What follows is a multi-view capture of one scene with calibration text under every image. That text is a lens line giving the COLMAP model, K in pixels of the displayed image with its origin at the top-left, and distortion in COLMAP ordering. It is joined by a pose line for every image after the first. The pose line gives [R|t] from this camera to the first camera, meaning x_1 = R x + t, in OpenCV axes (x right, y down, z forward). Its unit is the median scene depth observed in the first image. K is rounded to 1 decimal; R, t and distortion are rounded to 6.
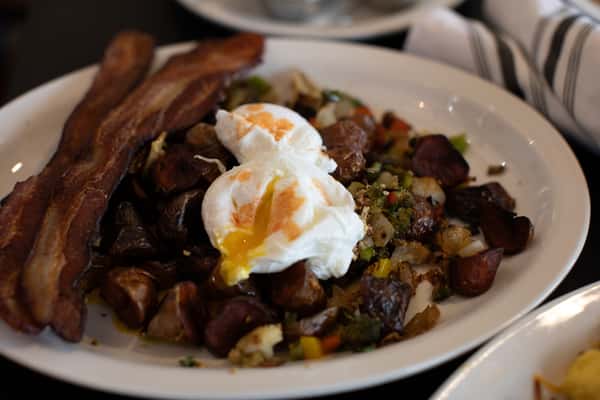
lens RADIAL K [[927.0, 0, 300.0], [0, 927.0, 200.0], [0, 0, 1]] dist [-0.195448, 0.105866]
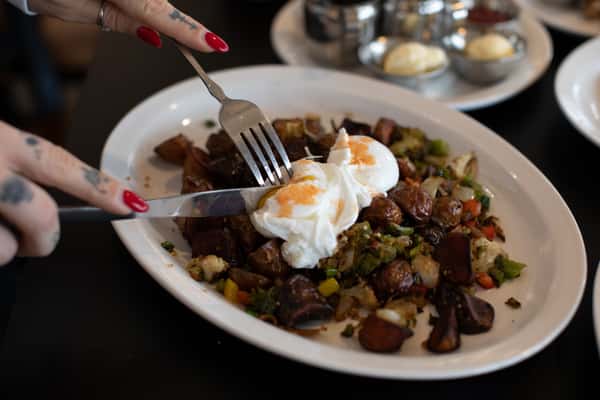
lens RADIAL K [[934.3, 0, 300.8], [0, 934.3, 185.0], [0, 0, 1]] dist [-0.223349, 0.489968]
pose [[0.619735, 0.482789, -0.618744, 0.751296], [-0.546862, 0.831136, 0.100775, -0.137271], [0.562913, 0.275914, 0.779103, -0.006058]]
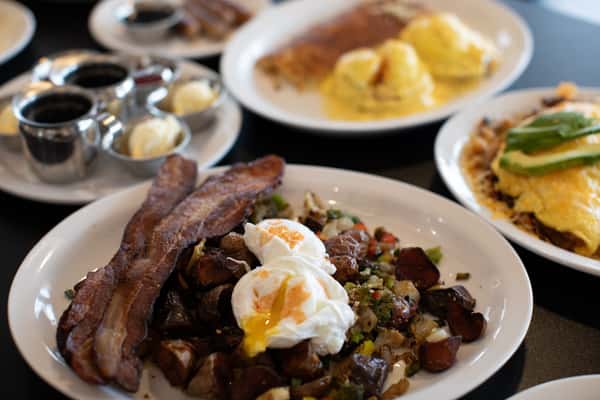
lens RADIAL K [[927.0, 0, 300.0], [0, 927.0, 200.0], [0, 0, 1]] dist [-0.195448, 0.105866]
pose [[0.999214, 0.034839, -0.018888, 0.010771], [-0.036681, 0.993469, -0.108050, 0.009091], [0.015000, 0.108658, 0.993966, -0.315762]]
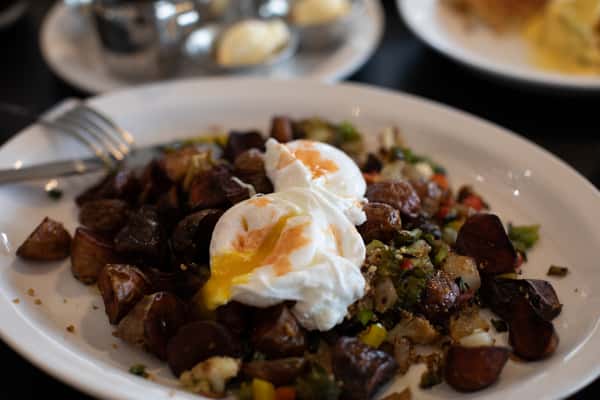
lens RADIAL K [[934.3, 0, 300.8], [0, 934.3, 185.0], [0, 0, 1]] dist [-0.223349, 0.489968]
pose [[0.933622, 0.216331, -0.285571, 0.249344], [-0.245979, 0.966601, -0.071945, 0.013965], [0.260469, 0.137414, 0.955653, 0.080736]]
